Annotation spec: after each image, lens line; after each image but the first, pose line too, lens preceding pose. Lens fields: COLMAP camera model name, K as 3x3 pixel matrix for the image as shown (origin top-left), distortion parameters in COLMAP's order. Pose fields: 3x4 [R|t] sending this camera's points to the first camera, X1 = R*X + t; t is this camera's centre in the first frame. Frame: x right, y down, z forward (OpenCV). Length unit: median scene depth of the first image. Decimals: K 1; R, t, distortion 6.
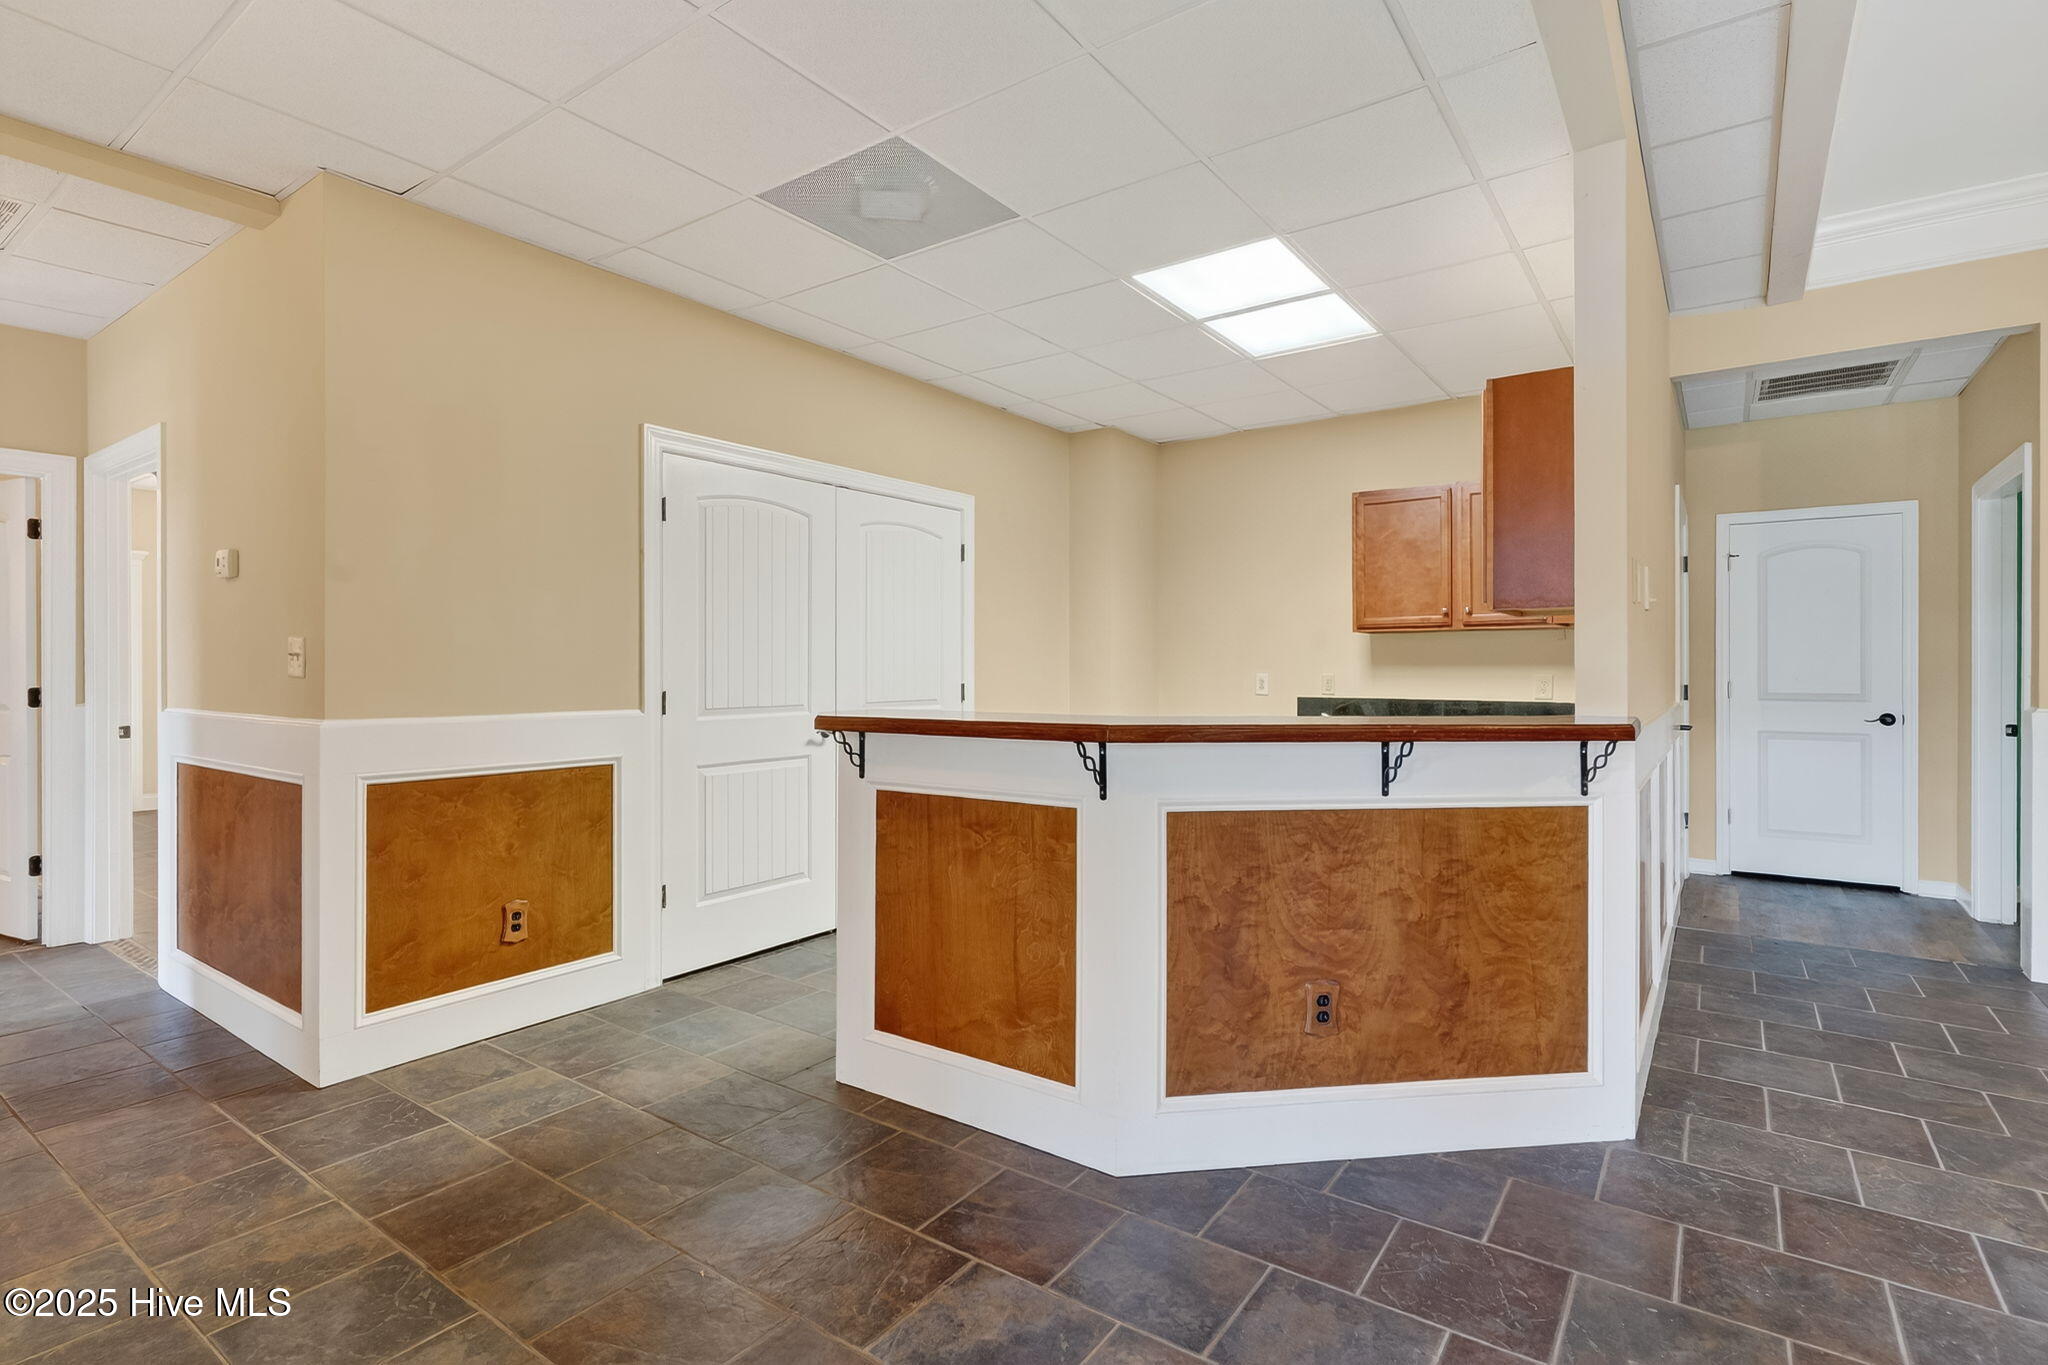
lens RADIAL K [[995.6, 0, 1022.0], [0, 995.6, 660.2], [0, 0, 1]] dist [0.002771, 0.000130]
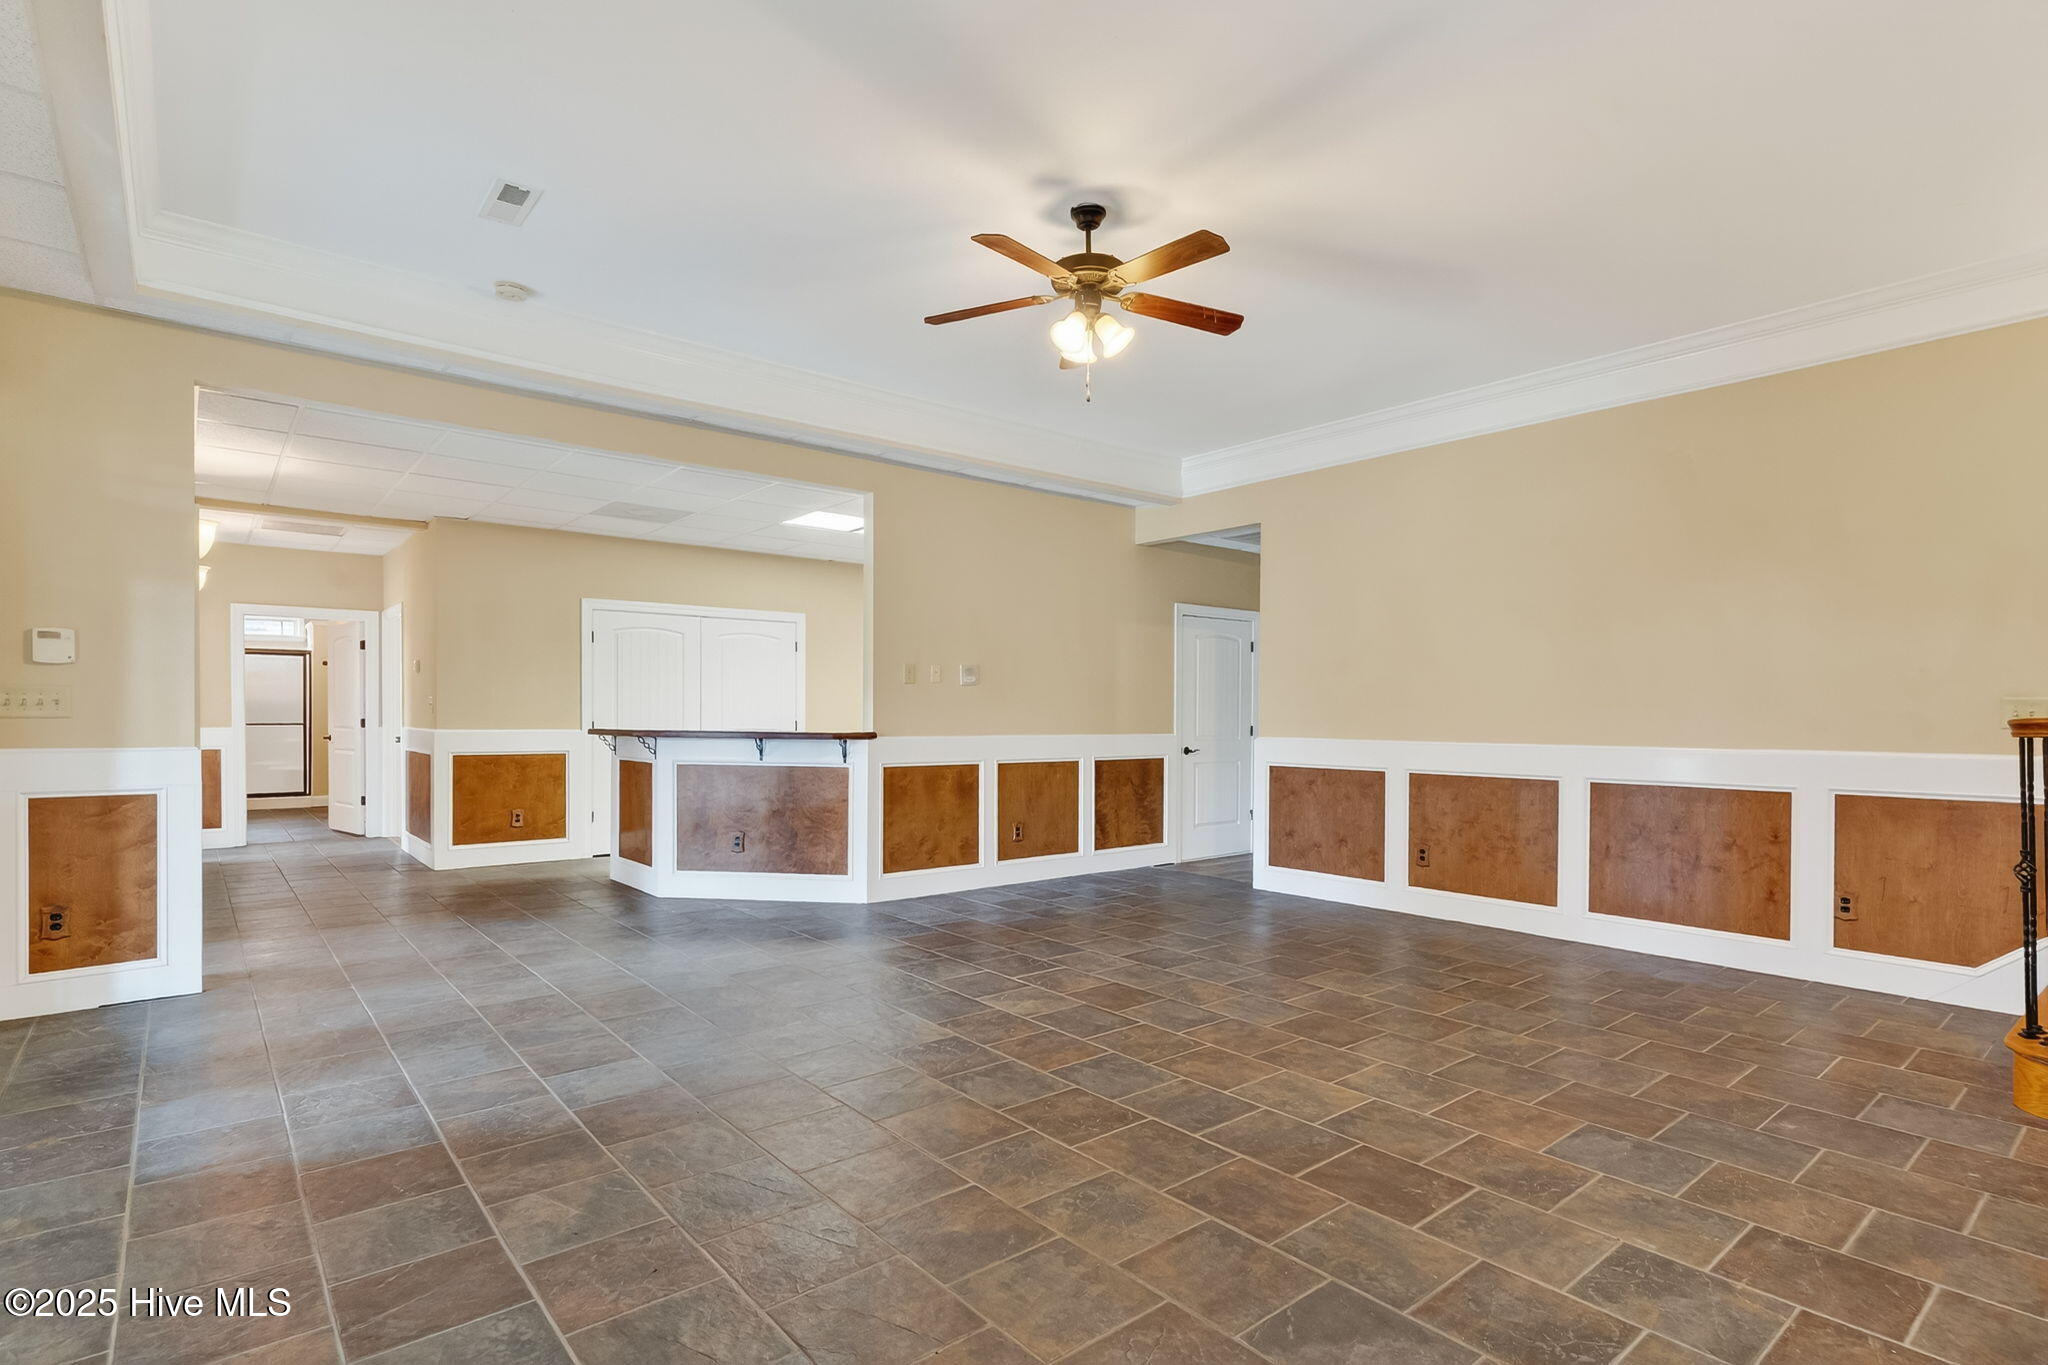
lens RADIAL K [[1001.3, 0, 1023.9], [0, 1001.3, 717.4], [0, 0, 1]] dist [-0.000135, -0.000262]
pose [[0.970267, 0.006479, -0.241951, 1.187927], [-0.004162, 0.999940, 0.010089, -0.003586], [0.242002, -0.008782, 0.970236, -0.973246]]
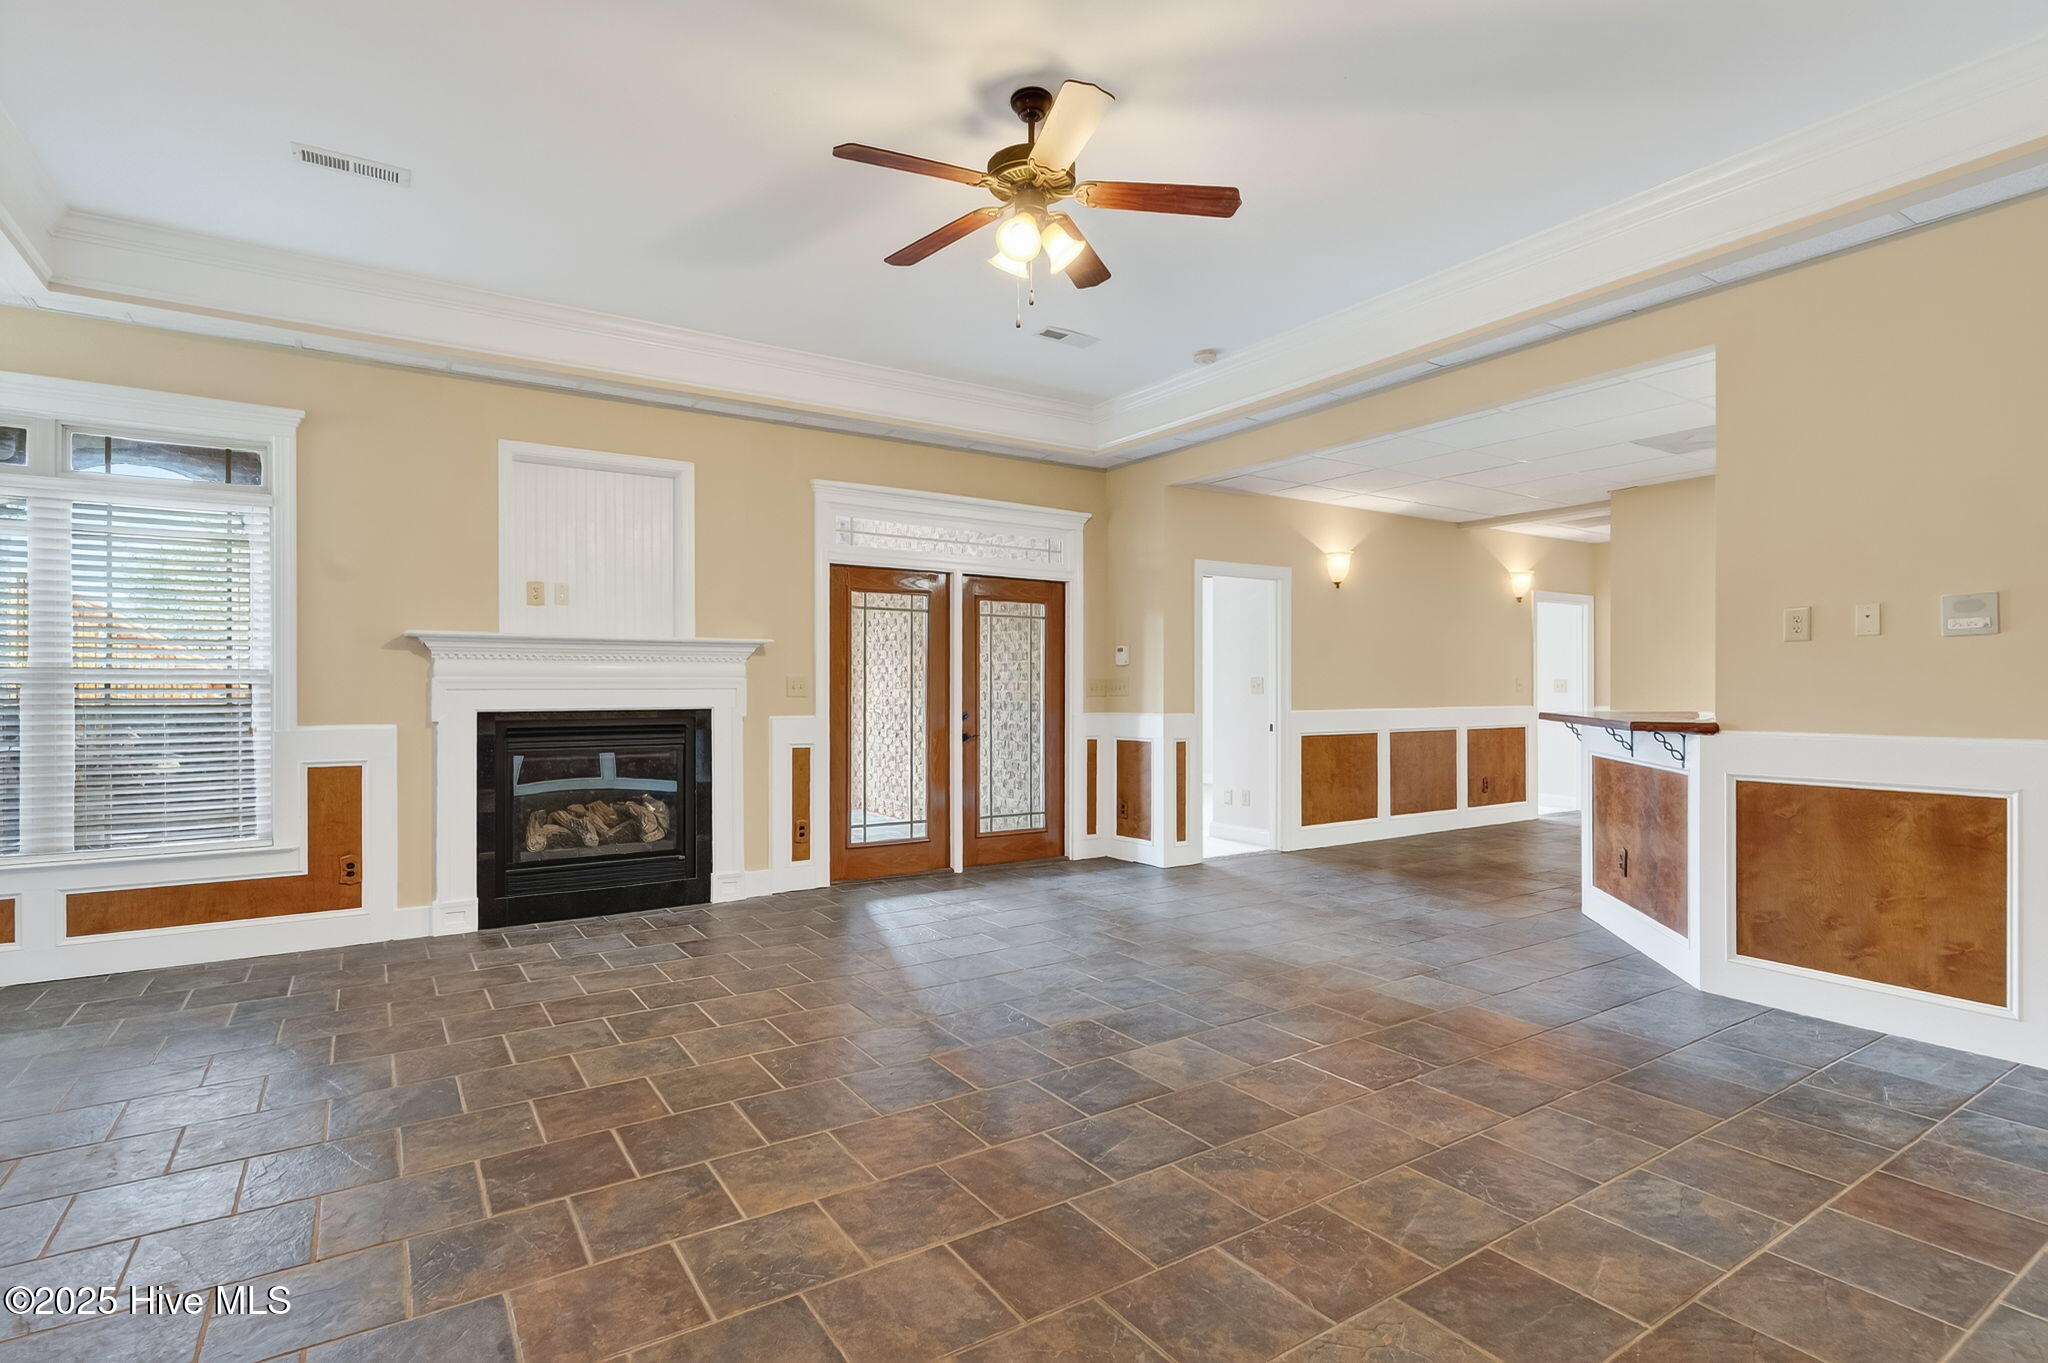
lens RADIAL K [[1003.0, 0, 1024.0], [0, 1003.0, 681.5], [0, 0, 1]] dist [-0.001134, -0.000718]
pose [[-0.351496, -0.006389, -0.936167, 1.849947], [0.005669, 0.999944, -0.008953, 0.000995], [0.936172, -0.008454, -0.351440, 0.414604]]
